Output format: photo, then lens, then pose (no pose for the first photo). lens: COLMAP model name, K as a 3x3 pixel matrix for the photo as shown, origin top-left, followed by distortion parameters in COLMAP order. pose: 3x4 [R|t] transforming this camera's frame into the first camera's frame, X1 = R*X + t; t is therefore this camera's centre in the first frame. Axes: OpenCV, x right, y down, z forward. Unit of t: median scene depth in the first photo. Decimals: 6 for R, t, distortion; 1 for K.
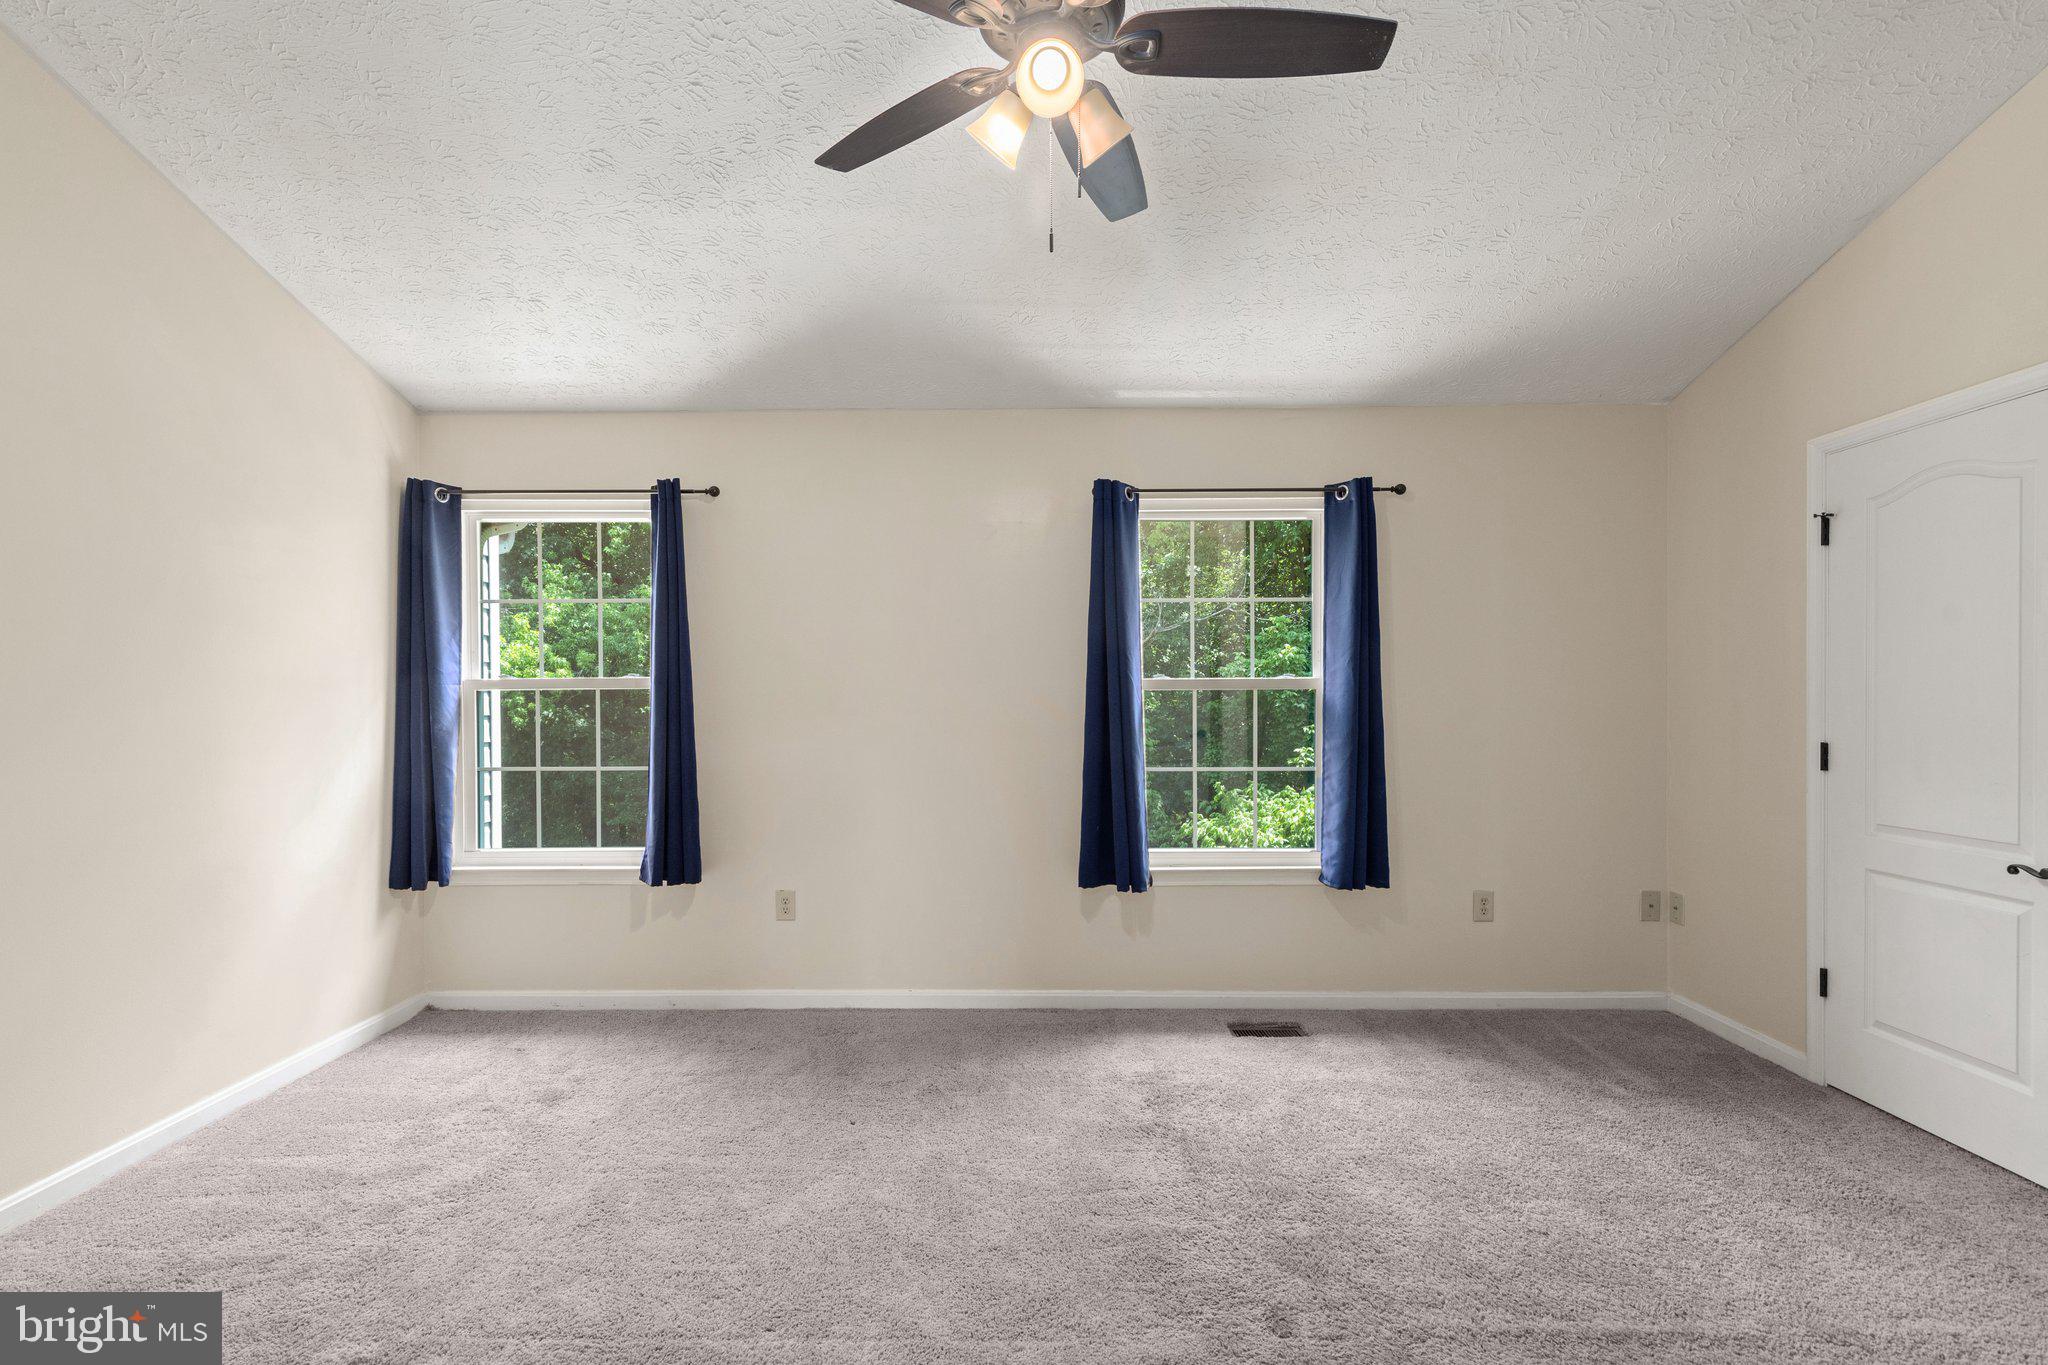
lens RADIAL K [[952.6, 0, 1015.5], [0, 952.6, 722.8], [0, 0, 1]] dist [0.003928, -0.000288]
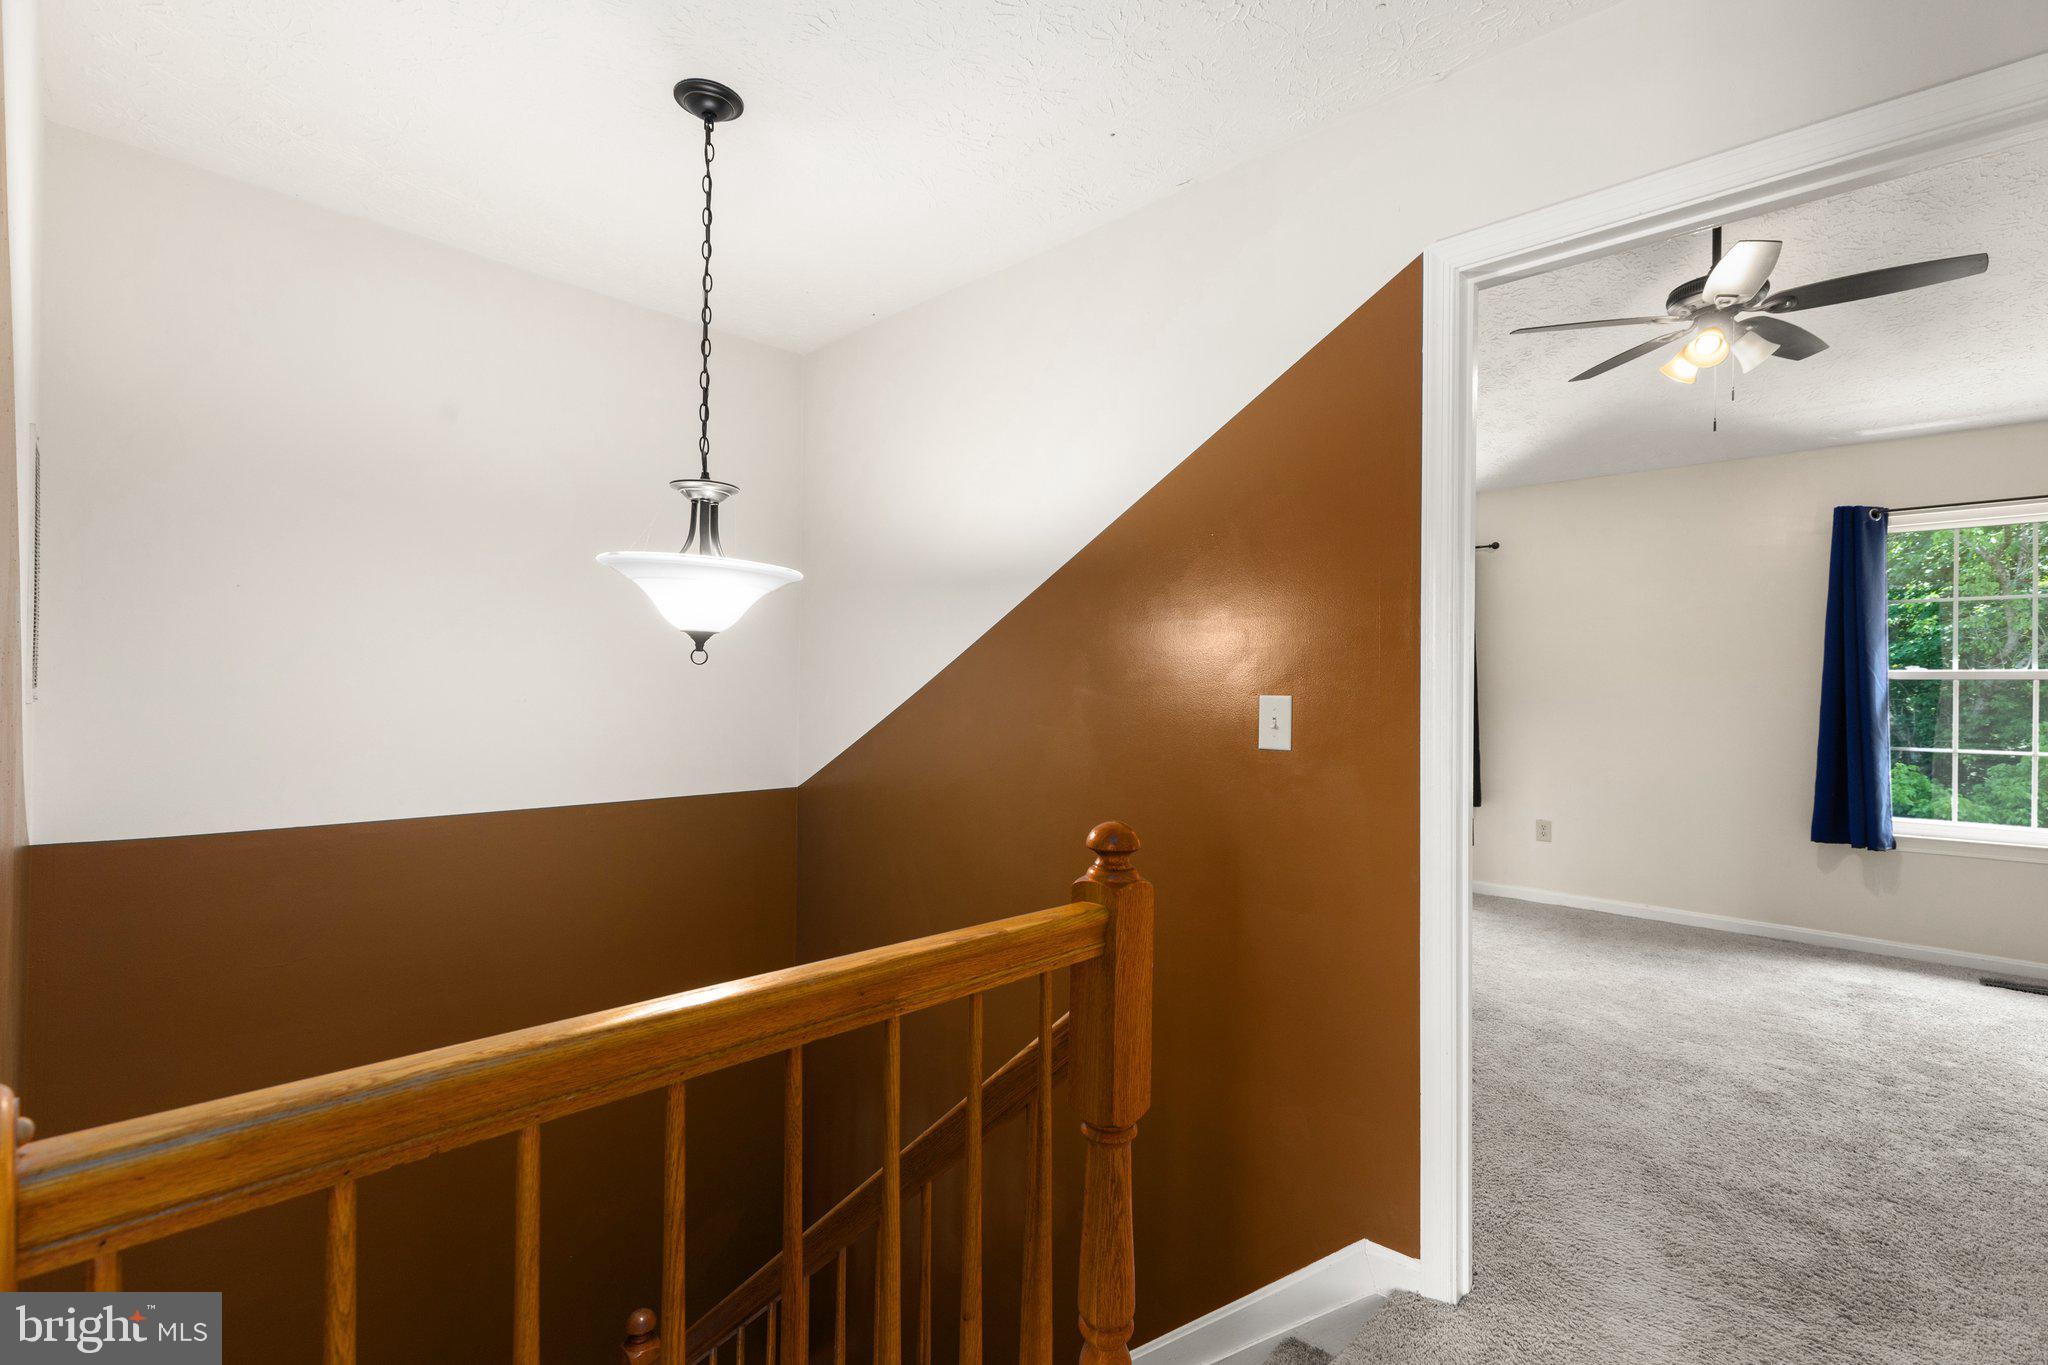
lens RADIAL K [[952.6, 0, 1014.2], [0, 952.6, 694.9], [0, 0, 1]] dist [0.003928, -0.000288]
pose [[0.732752, 0.012940, -0.680373, 0.161754], [-0.027598, 0.999562, -0.010713, 0.028216], [0.679936, 0.026627, 0.732788, -0.649414]]
